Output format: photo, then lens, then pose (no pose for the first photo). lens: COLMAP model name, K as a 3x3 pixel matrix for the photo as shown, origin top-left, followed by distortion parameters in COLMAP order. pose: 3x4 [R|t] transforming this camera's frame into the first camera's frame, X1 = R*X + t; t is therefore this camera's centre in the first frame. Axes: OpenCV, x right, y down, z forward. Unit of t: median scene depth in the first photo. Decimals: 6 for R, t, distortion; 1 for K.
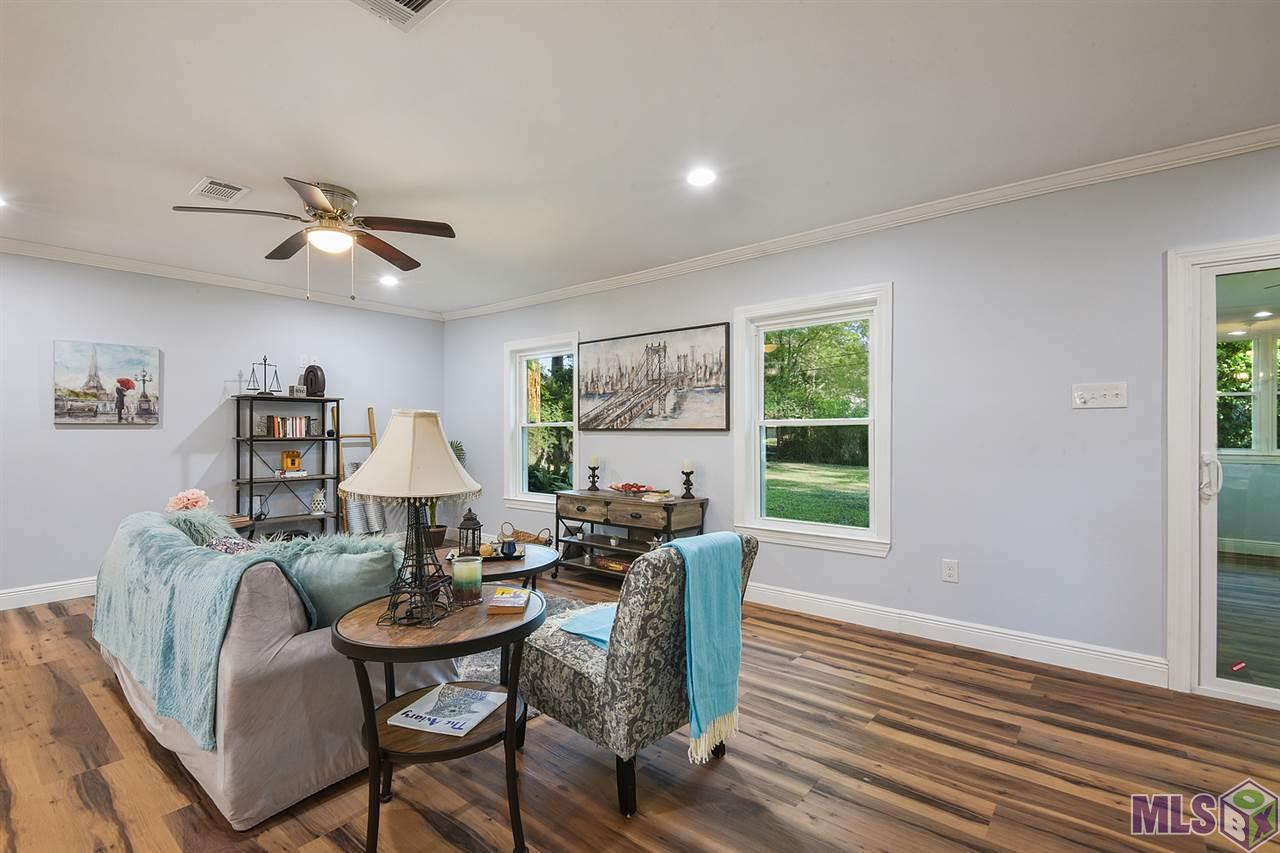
lens RADIAL K [[580.7, 0, 626.5], [0, 580.7, 431.5], [0, 0, 1]] dist [0.031775, -0.025088]
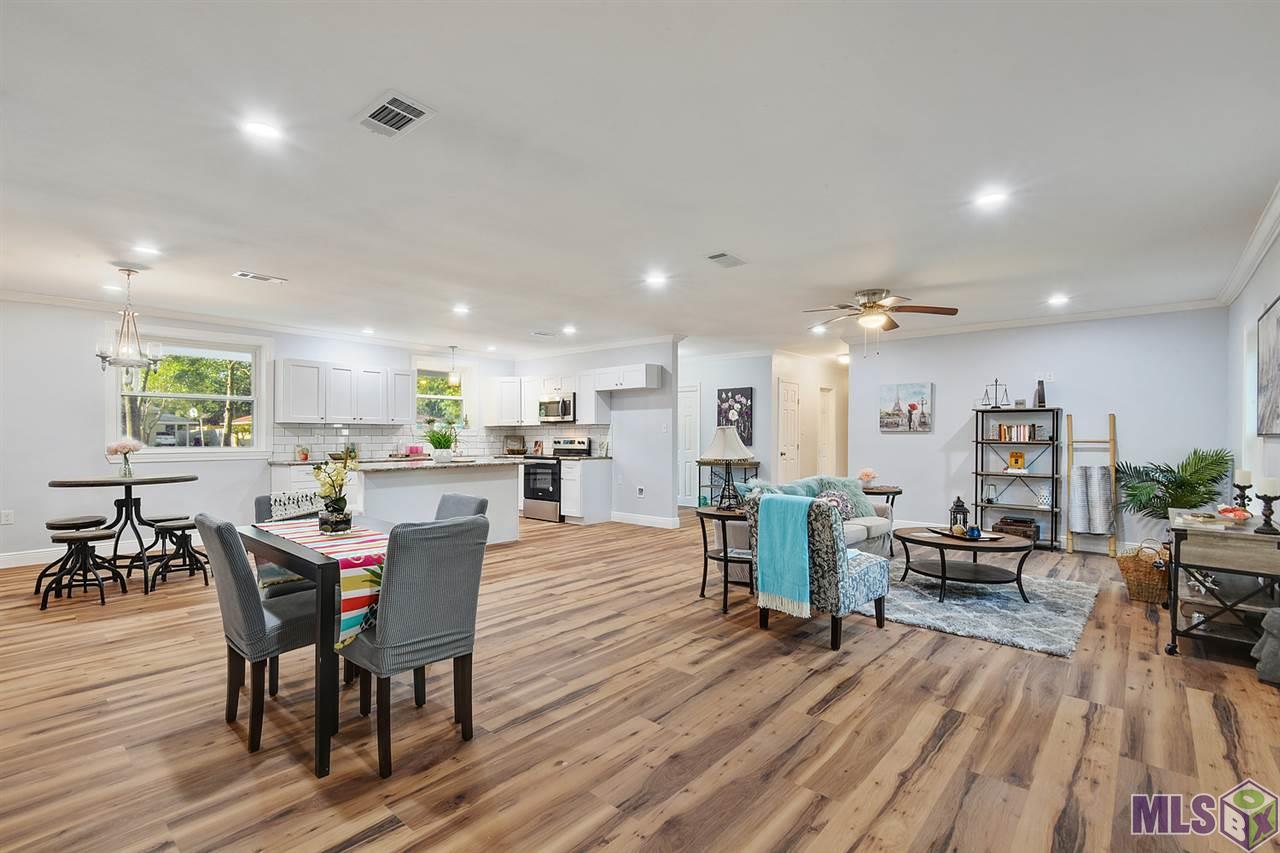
lens RADIAL K [[580.7, 0, 626.5], [0, 580.7, 431.5], [0, 0, 1]] dist [0.031775, -0.025088]
pose [[-0.024376, -0.002452, -0.999700, 0.841333], [-0.007295, 0.999971, -0.002275, -0.002247], [0.999676, 0.007238, -0.024393, 0.242816]]
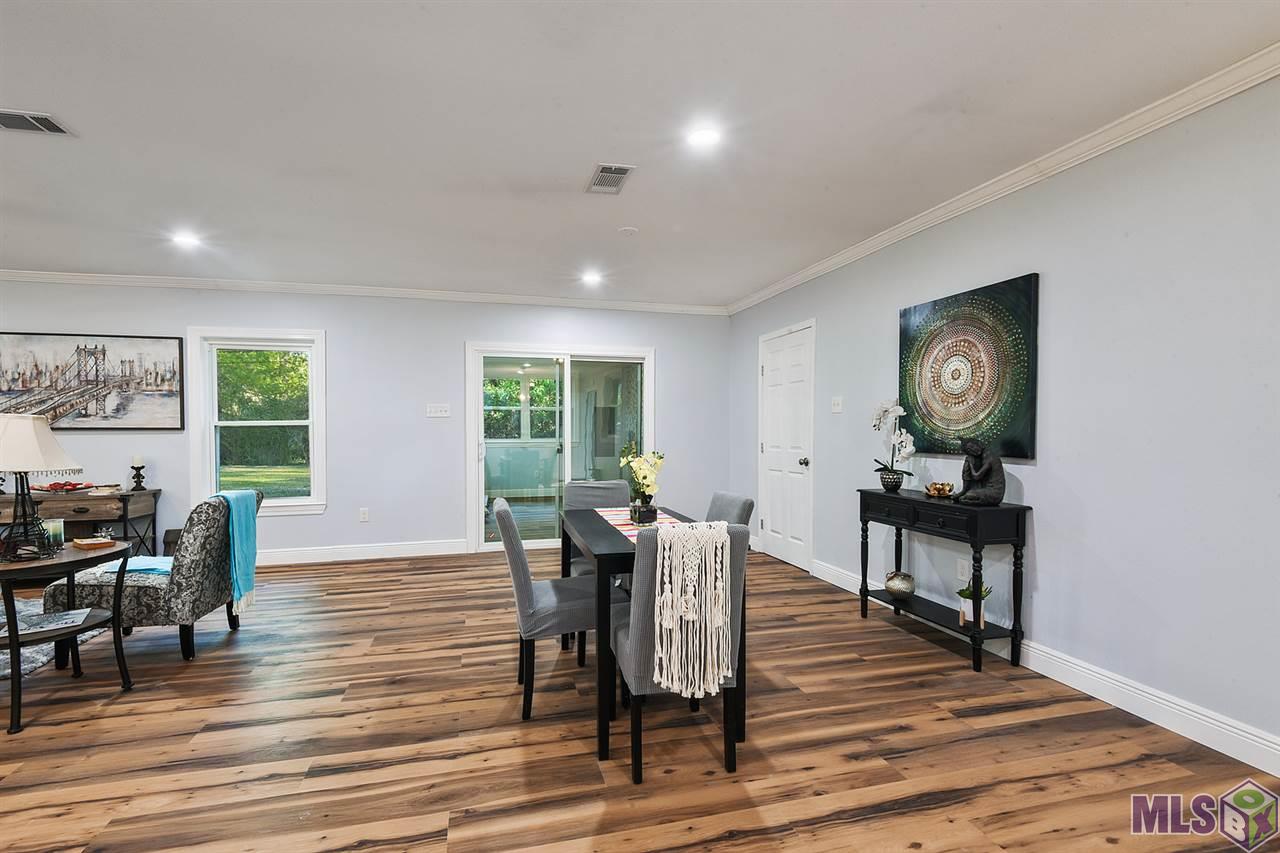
lens RADIAL K [[580.7, 0, 626.5], [0, 580.7, 431.5], [0, 0, 1]] dist [0.031775, -0.025088]
pose [[0.580871, -0.005333, 0.813978, -0.265841], [0.004789, 0.999984, 0.003134, 0.003006], [-0.813981, 0.002078, 0.580887, -0.414753]]
